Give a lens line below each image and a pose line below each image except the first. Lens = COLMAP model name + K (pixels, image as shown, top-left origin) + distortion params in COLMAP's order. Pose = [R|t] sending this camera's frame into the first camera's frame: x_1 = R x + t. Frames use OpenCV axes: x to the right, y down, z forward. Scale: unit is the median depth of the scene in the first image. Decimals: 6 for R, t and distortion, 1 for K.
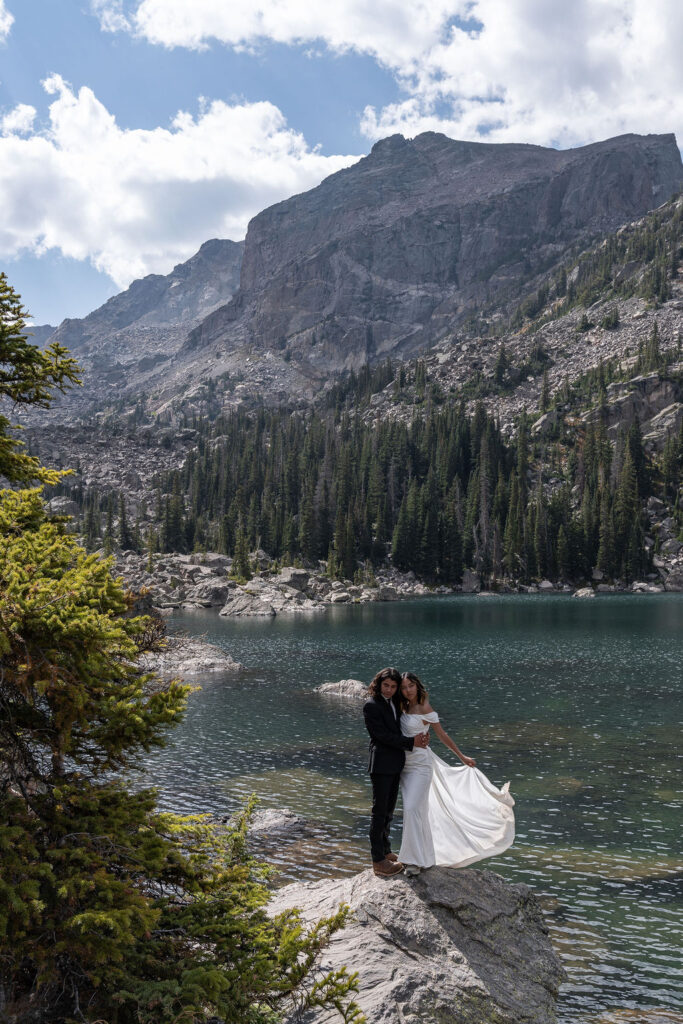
lens RADIAL K [[1062.9, 0, 341.5], [0, 1062.9, 512.0], [0, 0, 1]] dist [0.003101, -0.025240]
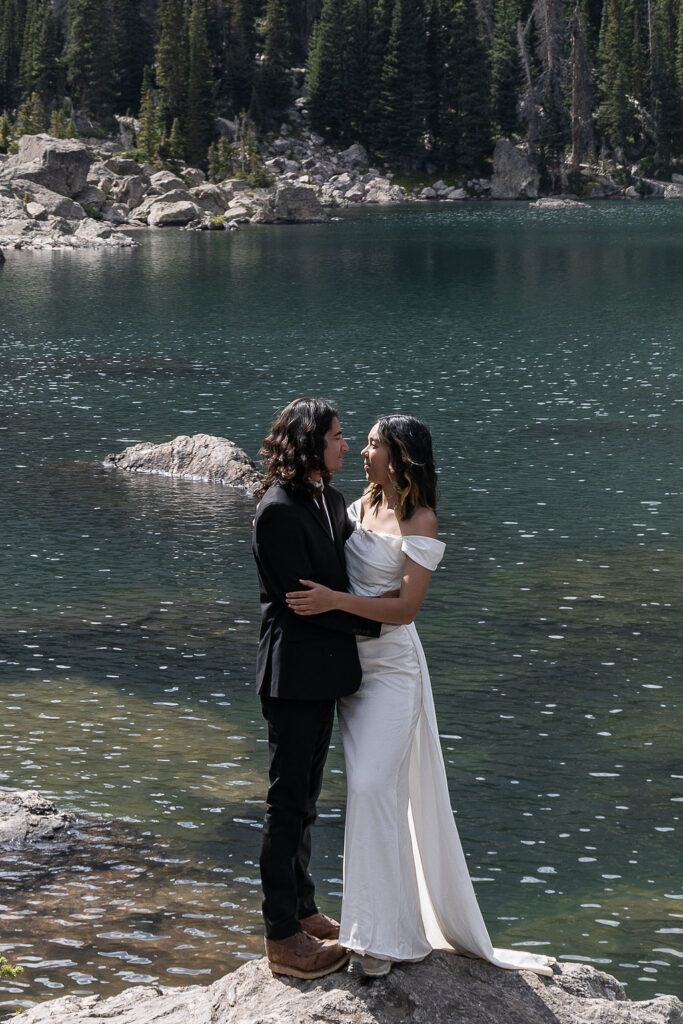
lens RADIAL K [[2403.8, 0, 341.5], [0, 2403.8, 512.0], [0, 0, 1]] dist [-0.011523, 0.220064]
pose [[0.997833, -0.013852, 0.064321, 0.002319], [0.000284, 0.978486, 0.206313, 0.007076], [-0.065796, -0.205848, 0.976370, 0.130674]]
